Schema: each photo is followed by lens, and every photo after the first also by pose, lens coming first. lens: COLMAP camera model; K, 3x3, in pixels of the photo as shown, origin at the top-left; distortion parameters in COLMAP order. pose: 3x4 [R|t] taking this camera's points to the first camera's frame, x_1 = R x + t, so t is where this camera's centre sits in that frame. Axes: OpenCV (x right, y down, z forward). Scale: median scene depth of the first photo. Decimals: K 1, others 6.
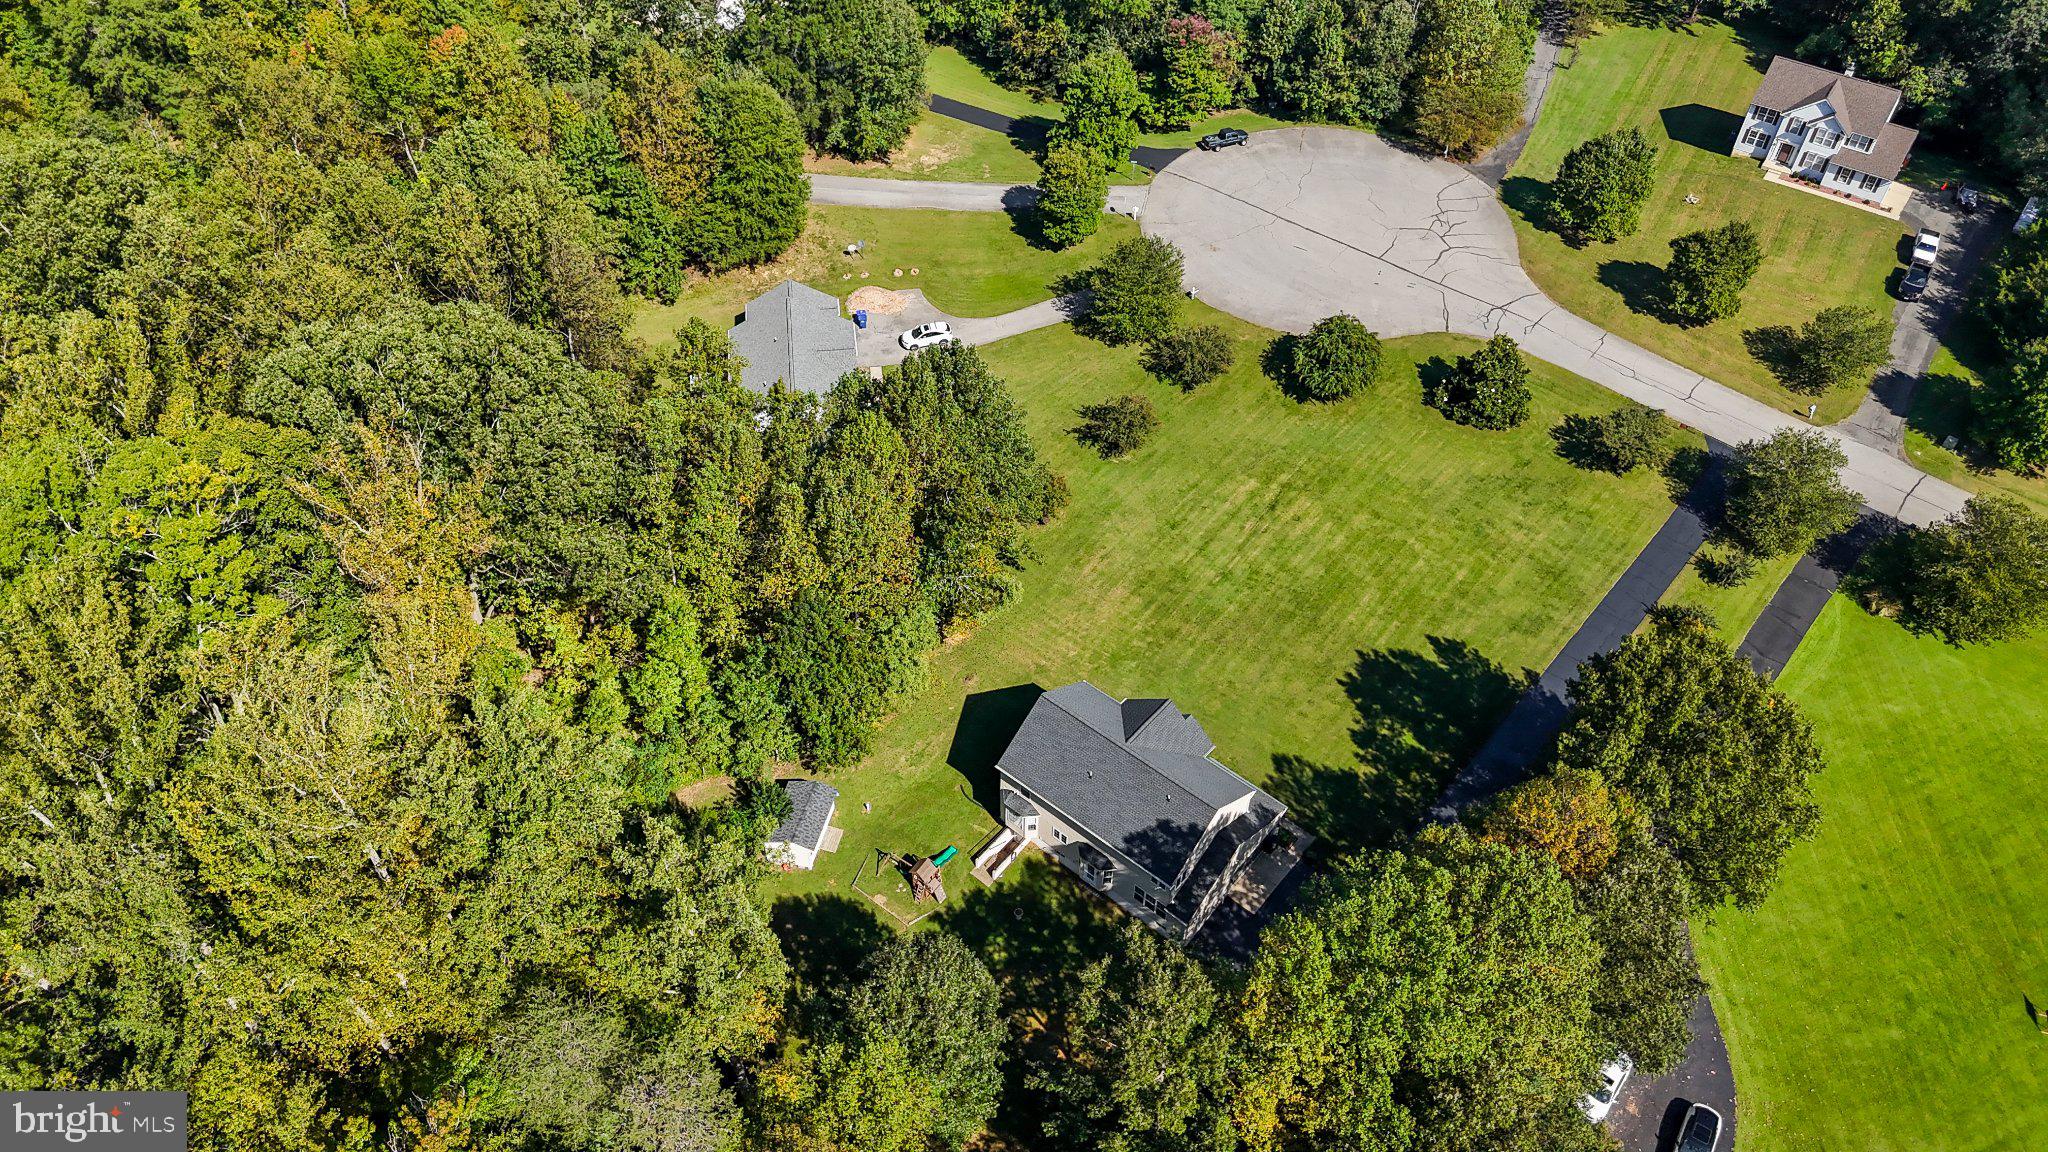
lens RADIAL K [[1511.8, 0, 1034.3], [0, 1511.8, 569.5], [0, 0, 1]] dist [0.101195, -0.135900]
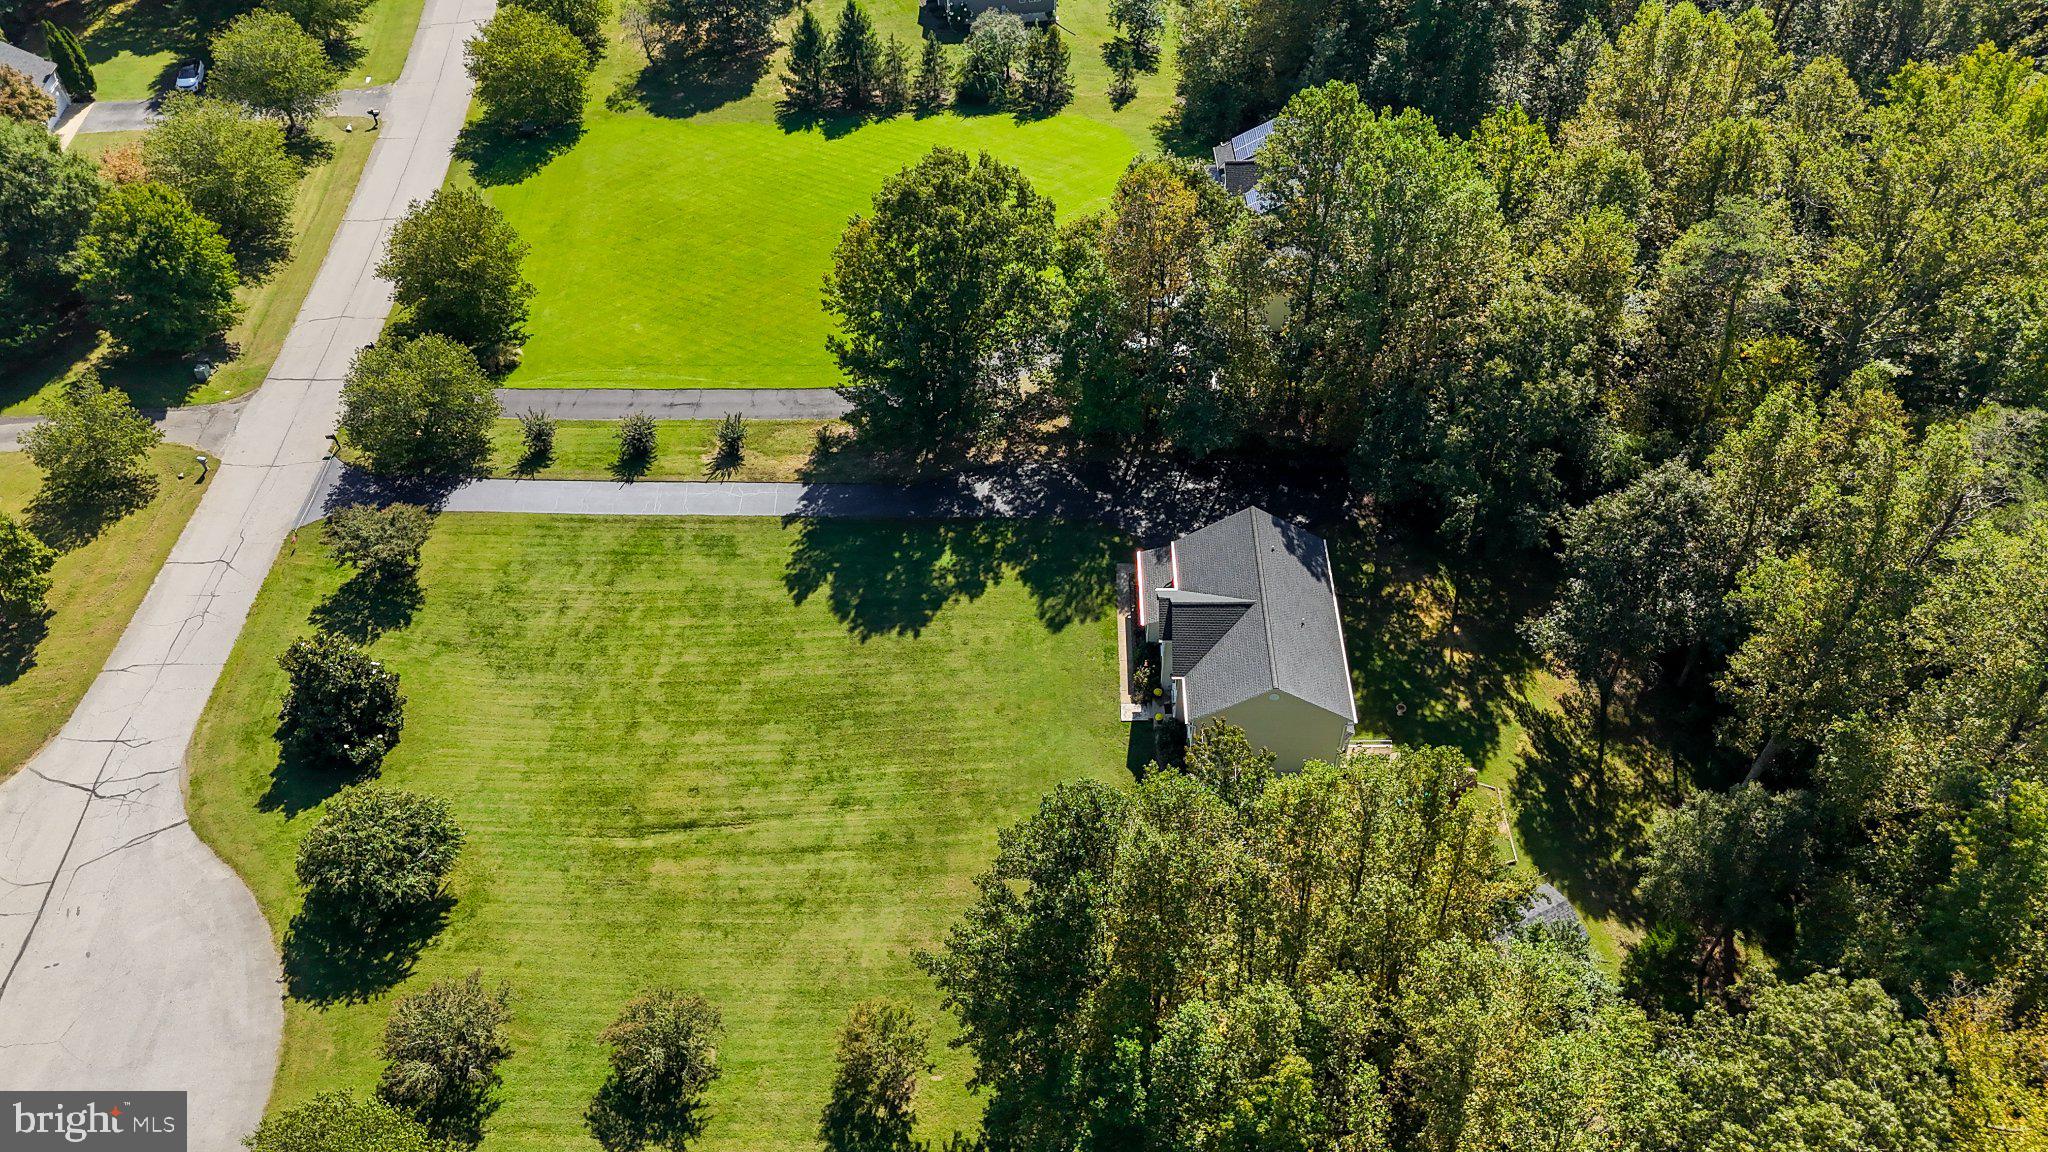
lens RADIAL K [[1497.4, 0, 1029.7], [0, 1497.4, 572.5], [0, 0, 1]] dist [0.059962, -0.048153]
pose [[-0.628434, -0.581505, 0.516646, -0.257630], [0.571769, 0.105002, 0.813668, -0.581273], [-0.527401, 0.806738, 0.266499, 0.691617]]
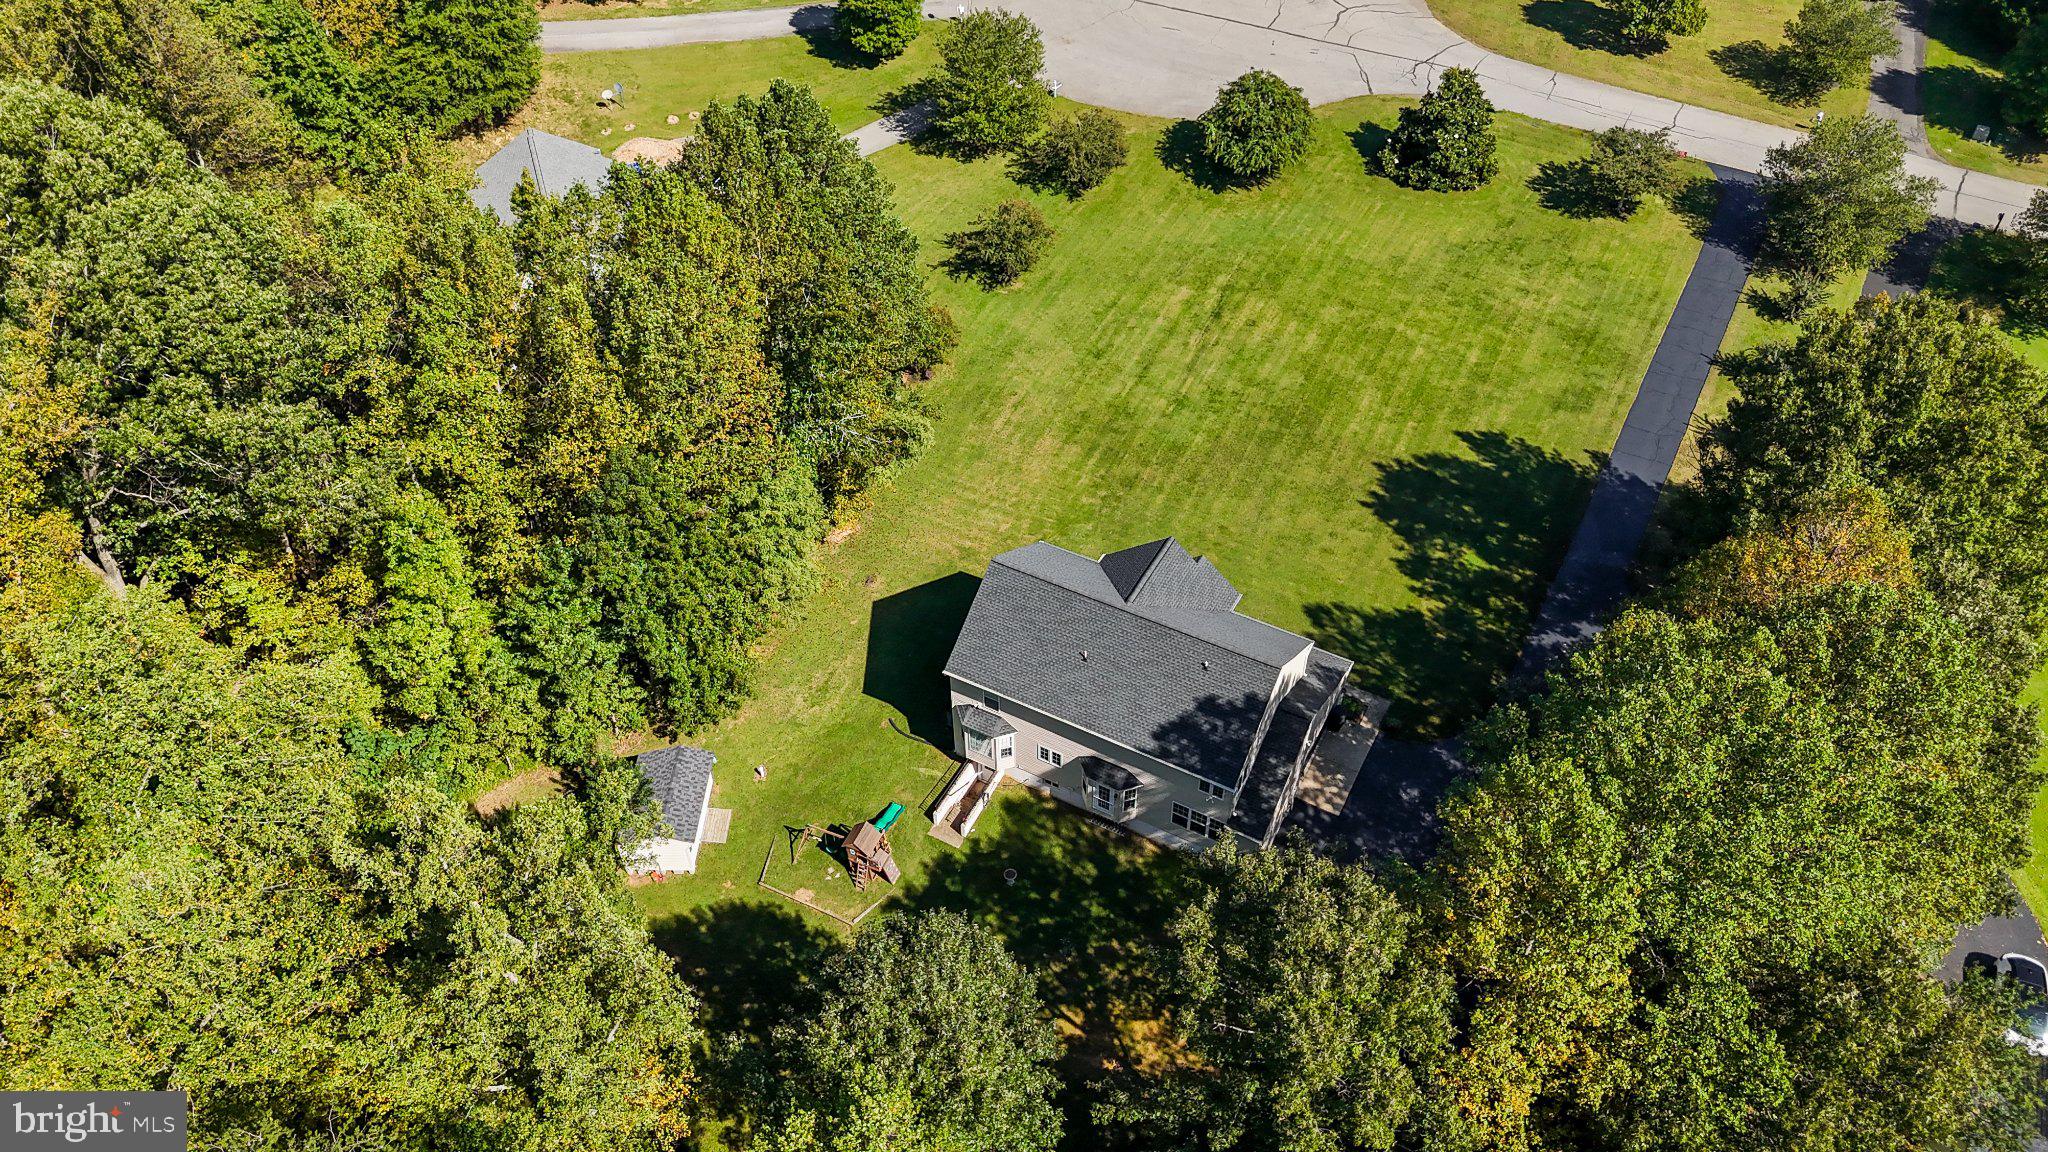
lens RADIAL K [[1521.4, 0, 1035.0], [0, 1521.4, 572.8], [0, 0, 1]] dist [0.073789, -0.087637]
pose [[0.979719, -0.159642, 0.121099, -0.052420], [0.160815, 0.986985, 0.000087, 0.079637], [-0.119537, 0.019389, 0.992640, 0.267691]]
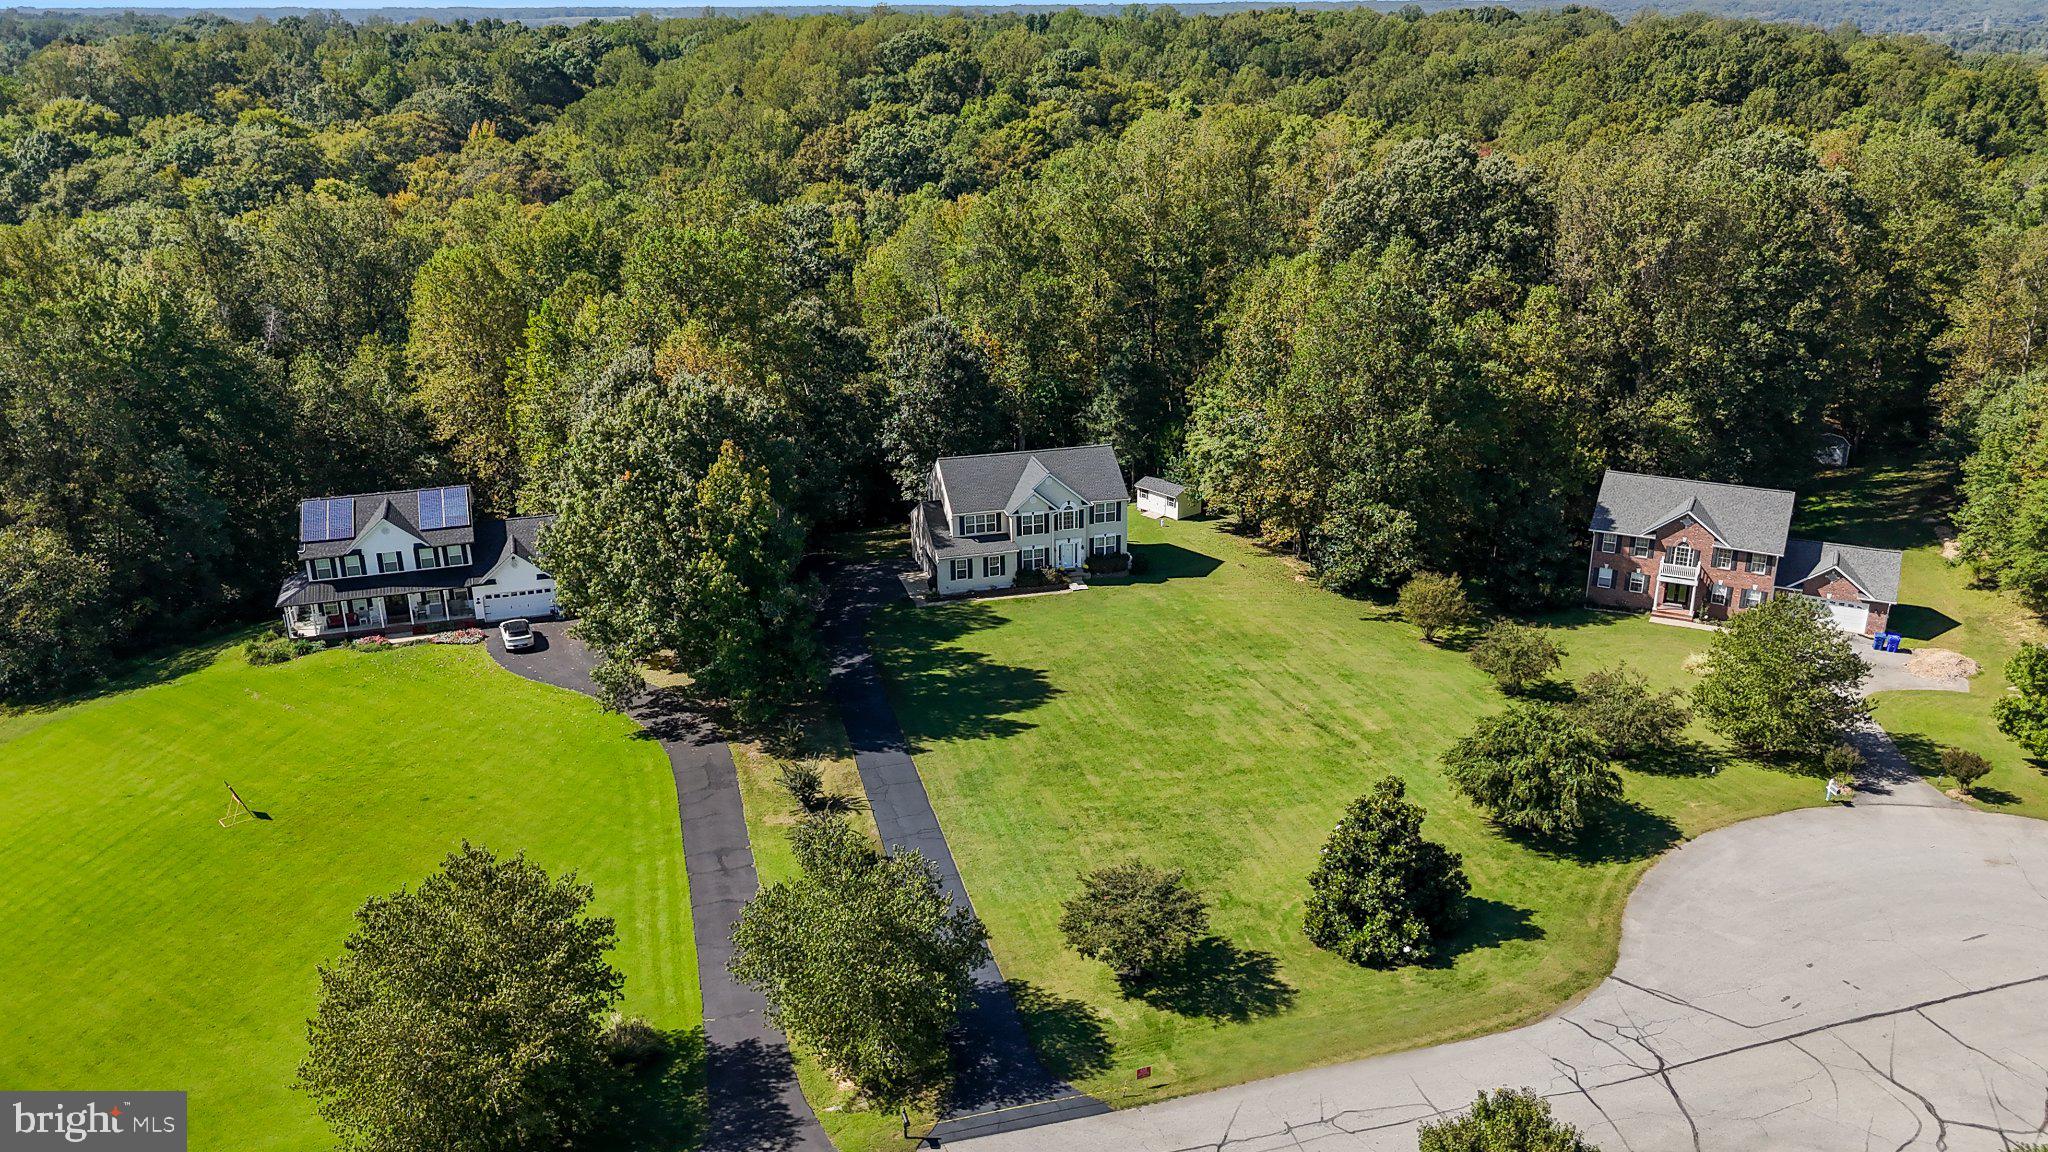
lens RADIAL K [[1535.4, 0, 1024.0], [0, 1535.4, 576.0], [0, 0, 1]] dist [0.074760, -0.076570]
pose [[-0.581221, 0.264827, -0.769447, 0.873994], [-0.593092, 0.509546, 0.623382, -0.503588], [0.557157, 0.818676, -0.139092, 1.051195]]
